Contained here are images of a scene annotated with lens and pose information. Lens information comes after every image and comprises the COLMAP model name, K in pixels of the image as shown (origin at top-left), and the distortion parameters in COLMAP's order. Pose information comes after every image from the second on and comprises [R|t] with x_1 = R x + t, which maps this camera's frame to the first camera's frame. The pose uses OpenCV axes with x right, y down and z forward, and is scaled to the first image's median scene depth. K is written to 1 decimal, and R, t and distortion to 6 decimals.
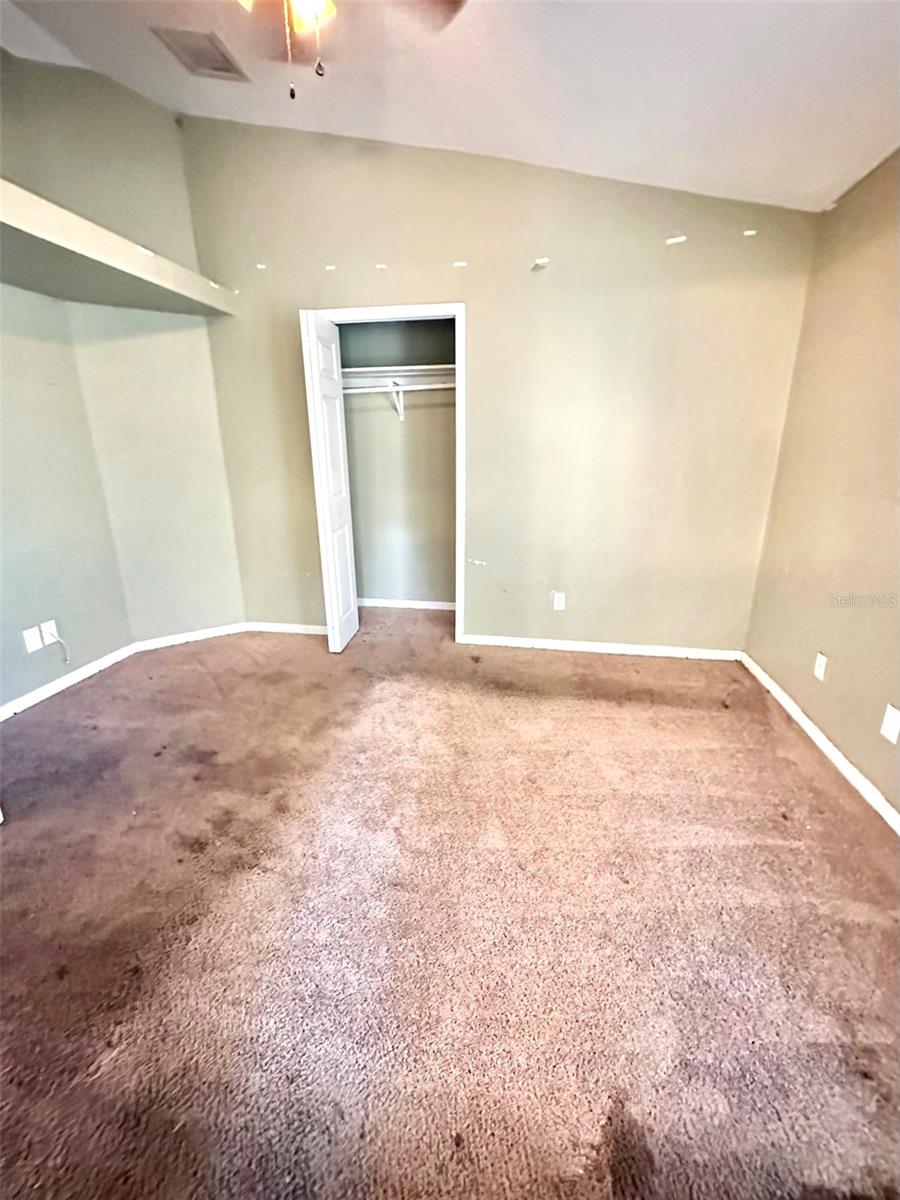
lens RADIAL K [[509.2, 0, 450.0], [0, 509.2, 600.0], [0, 0, 1]] dist [-0.002112, -0.000049]
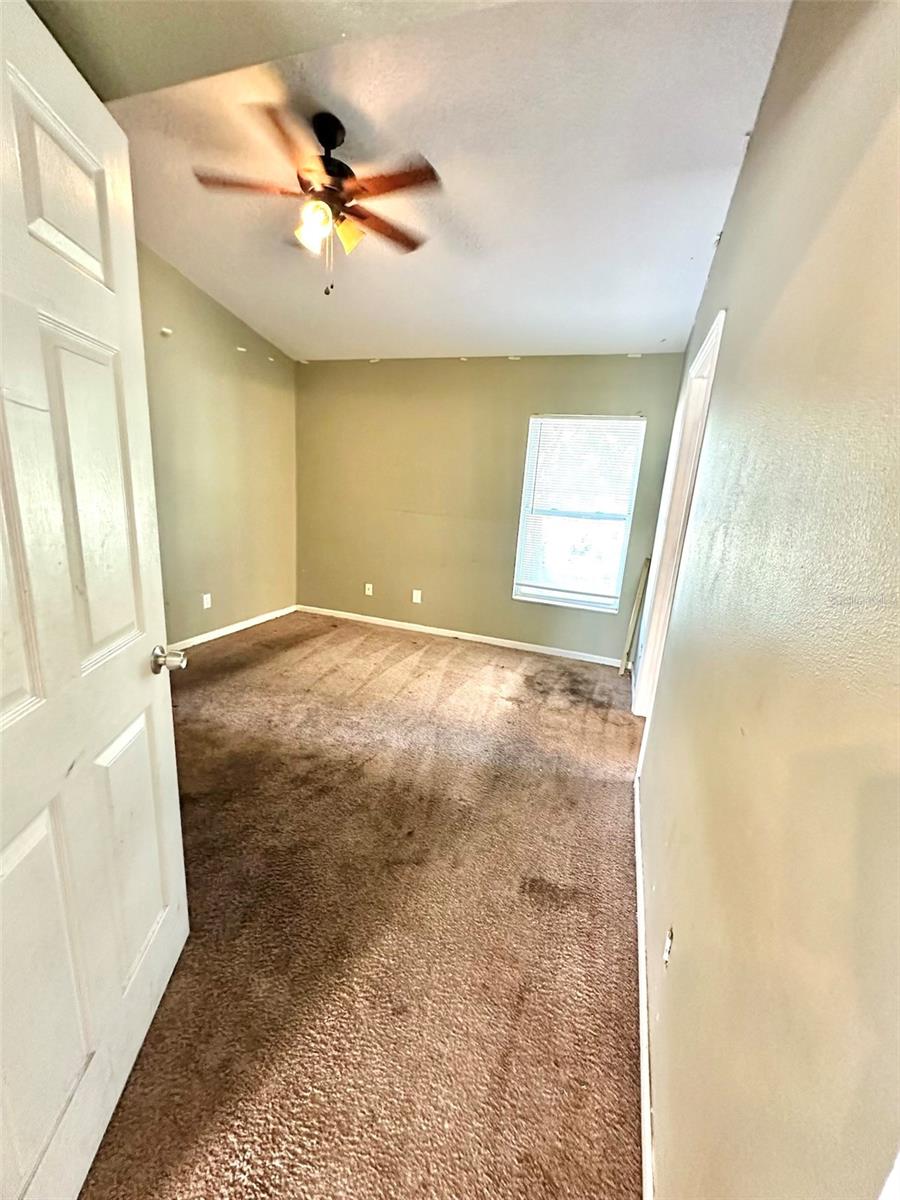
lens RADIAL K [[479.0, 0, 451.6], [0, 479.0, 600.8], [0, 0, 1]] dist [-0.003075, 0.000664]
pose [[0.173493, -0.219212, 0.960128, -1.170816], [0.228083, 0.957351, 0.177363, -0.100540], [-0.958060, 0.188218, 0.216092, 0.249646]]
